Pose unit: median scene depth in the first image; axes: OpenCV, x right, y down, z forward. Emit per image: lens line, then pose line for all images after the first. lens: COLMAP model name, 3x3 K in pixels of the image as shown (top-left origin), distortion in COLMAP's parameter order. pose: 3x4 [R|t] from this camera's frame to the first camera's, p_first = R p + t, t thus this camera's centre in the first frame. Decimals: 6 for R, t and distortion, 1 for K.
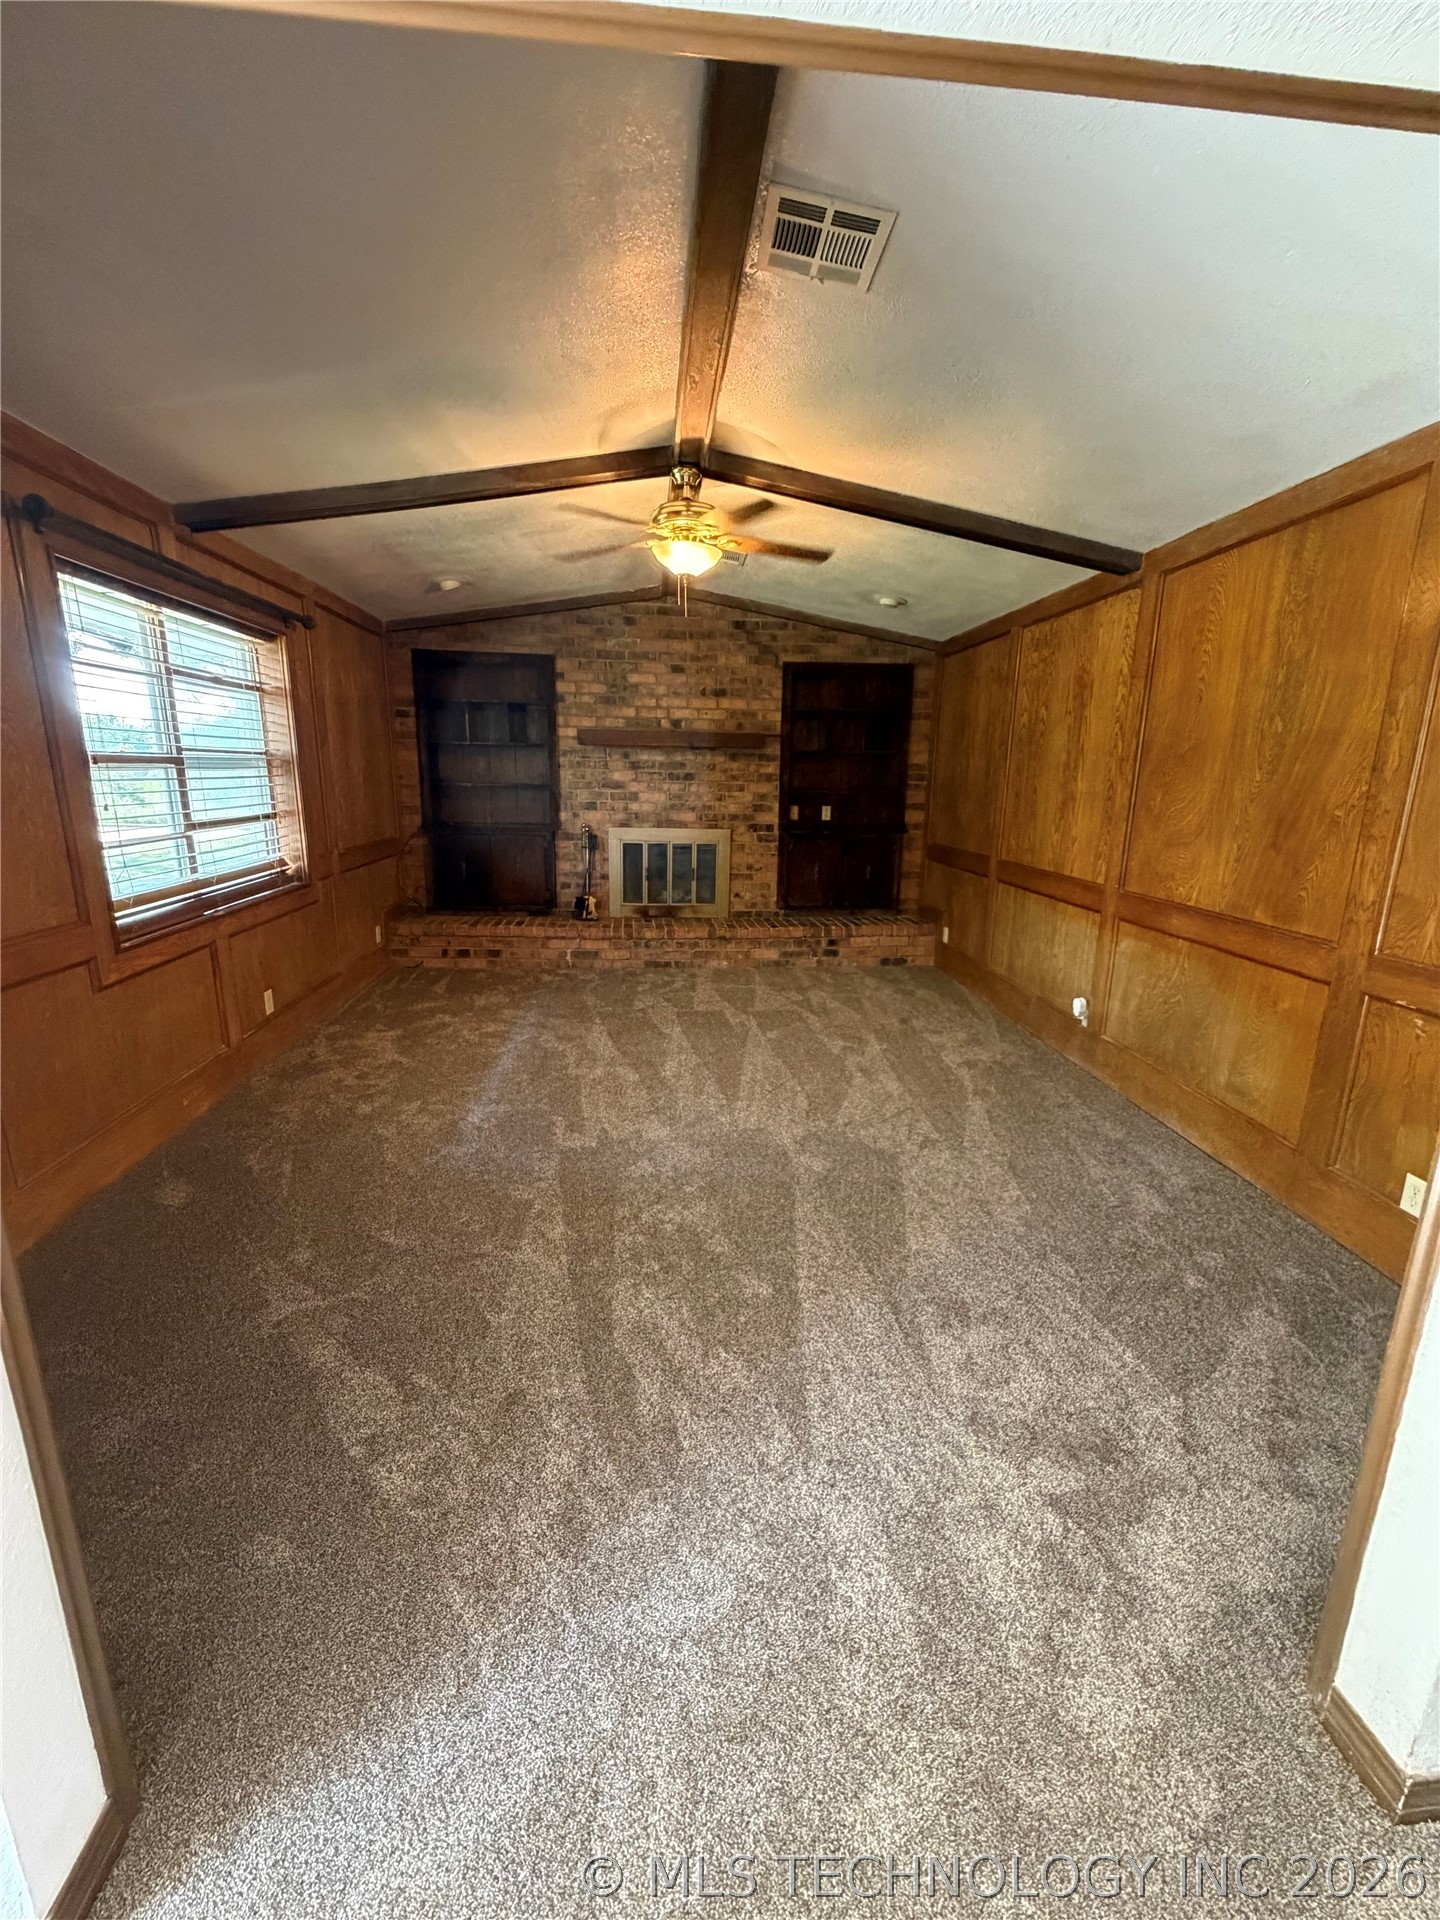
lens RADIAL K [[770.6, 0, 718.1], [0, 770.6, 956.5], [0, 0, 1]] dist [0.000403, 0.000259]
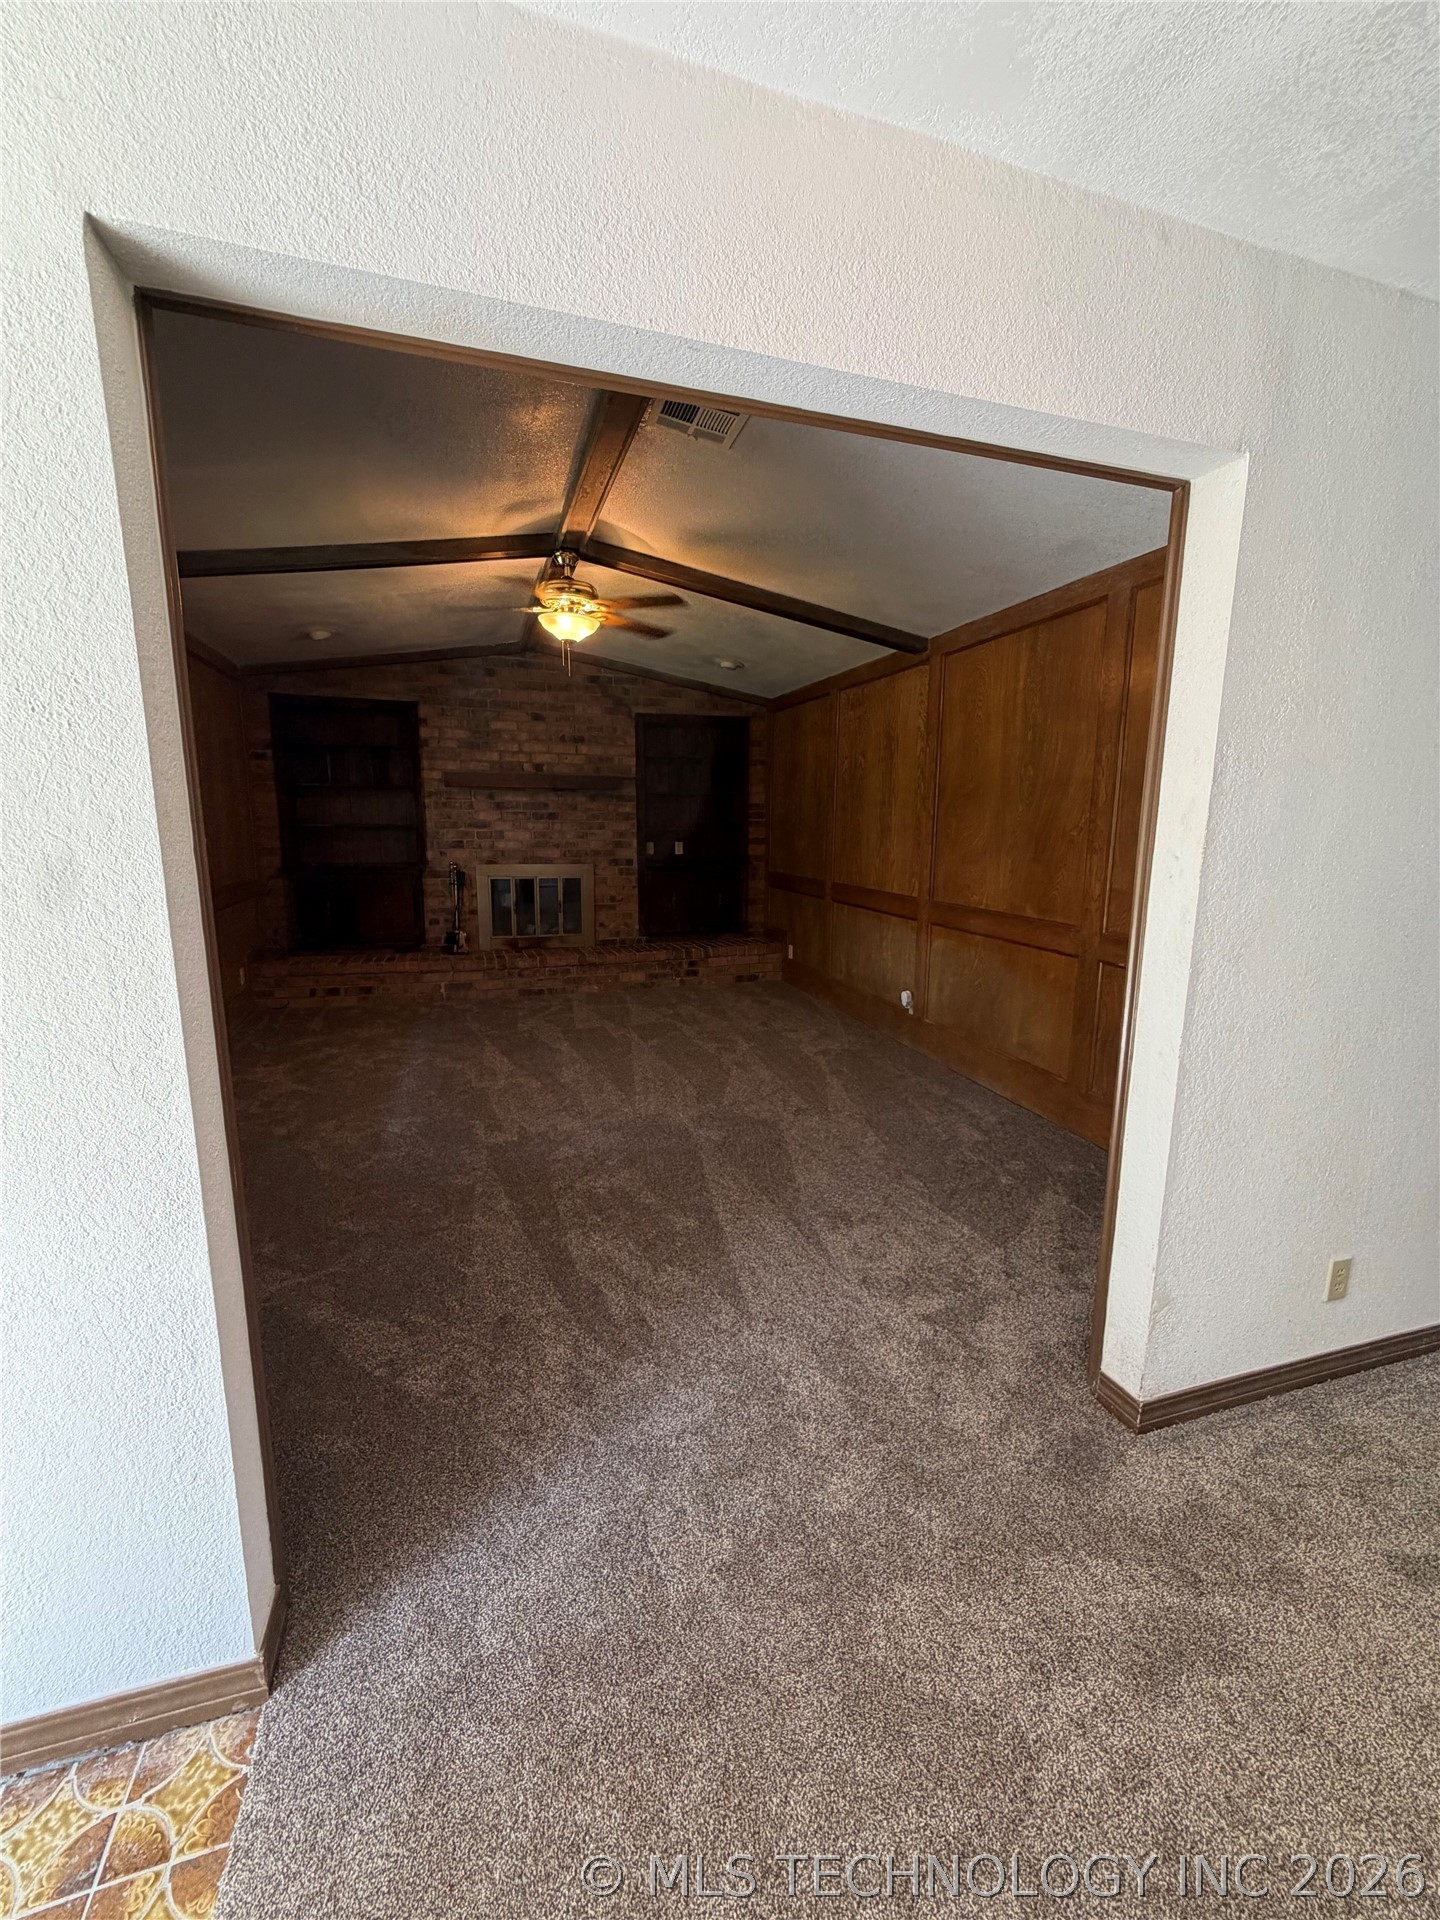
lens RADIAL K [[770.6, 0, 718.4], [0, 770.6, 957.9], [0, 0, 1]] dist [0.000403, 0.000259]
pose [[0.975235, -0.047469, 0.216016, -0.108522], [0.058733, 0.997212, -0.046024, 0.053816], [-0.213229, 0.057571, 0.975305, -0.172094]]
